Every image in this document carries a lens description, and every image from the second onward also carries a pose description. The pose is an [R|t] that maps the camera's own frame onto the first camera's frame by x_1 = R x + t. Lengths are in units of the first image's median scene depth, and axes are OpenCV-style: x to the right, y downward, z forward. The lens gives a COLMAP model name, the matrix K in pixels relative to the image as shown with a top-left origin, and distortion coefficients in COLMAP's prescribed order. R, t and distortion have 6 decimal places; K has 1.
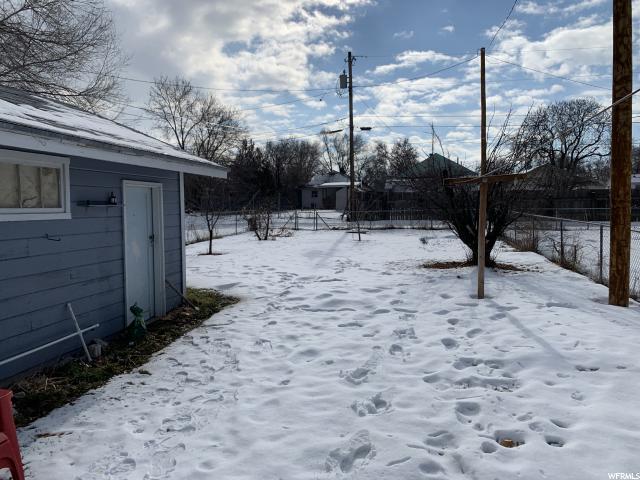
lens RADIAL K [[486.2, 0, 319.5], [0, 486.2, 238.6], [0, 0, 1]] dist [0.009765, 0.002240]
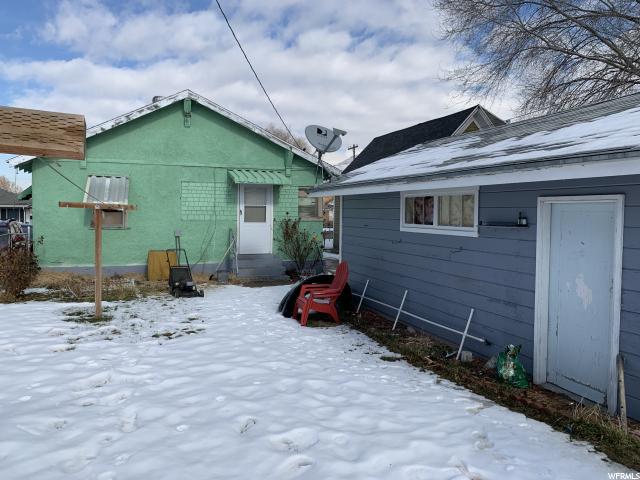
lens RADIAL K [[486.2, 0, 320.8], [0, 486.2, 239.4], [0, 0, 1]] dist [0.009765, 0.002240]
pose [[-0.844137, 0.030869, -0.535239, 0.414427], [-0.039145, 0.992128, 0.118956, -0.157970], [0.534697, 0.121367, -0.836283, 1.778564]]
